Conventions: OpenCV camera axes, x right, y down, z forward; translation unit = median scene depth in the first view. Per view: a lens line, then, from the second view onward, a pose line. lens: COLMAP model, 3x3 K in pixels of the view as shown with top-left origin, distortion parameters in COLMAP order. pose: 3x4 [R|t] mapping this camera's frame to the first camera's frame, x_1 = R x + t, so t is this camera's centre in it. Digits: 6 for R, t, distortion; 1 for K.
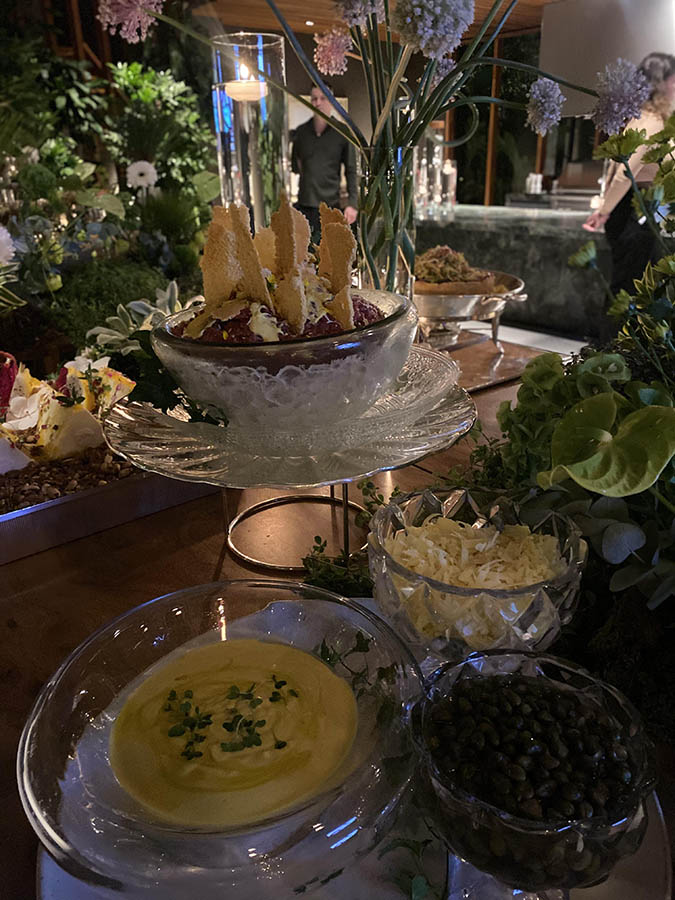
lens RADIAL K [[683.2, 0, 337.3], [0, 683.2, 447.8], [0, 0, 1]] dist [0.081882, 0.002071]
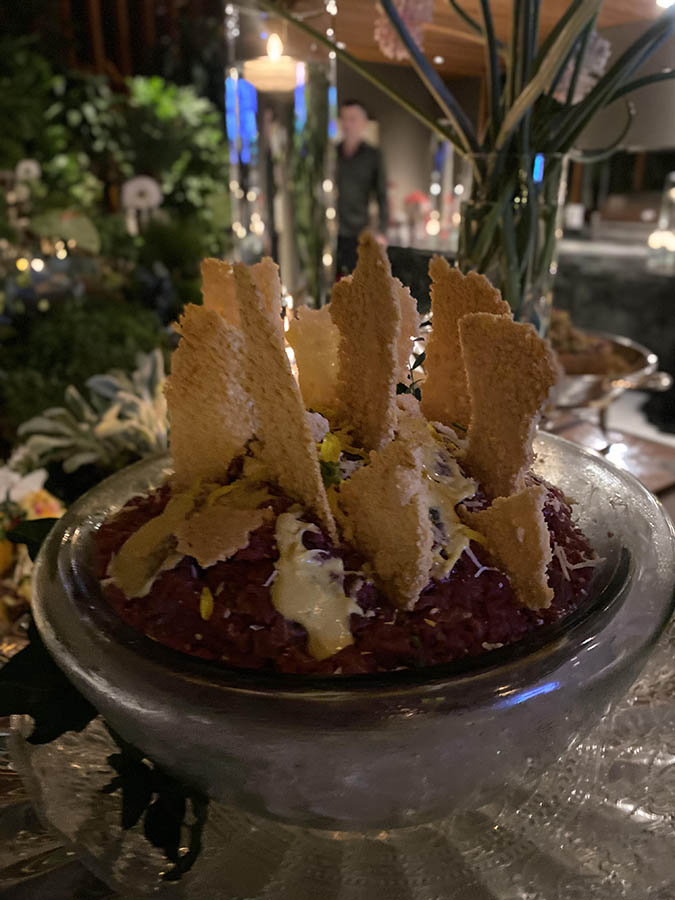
lens RADIAL K [[683.2, 0, 338.5], [0, 683.2, 451.7], [0, 0, 1]] dist [0.081882, 0.002071]
pose [[0.999350, 0.032624, -0.015363, -0.050415], [-0.033039, 0.999073, -0.027581, -0.137461], [0.014449, 0.028070, 0.999502, 0.356083]]
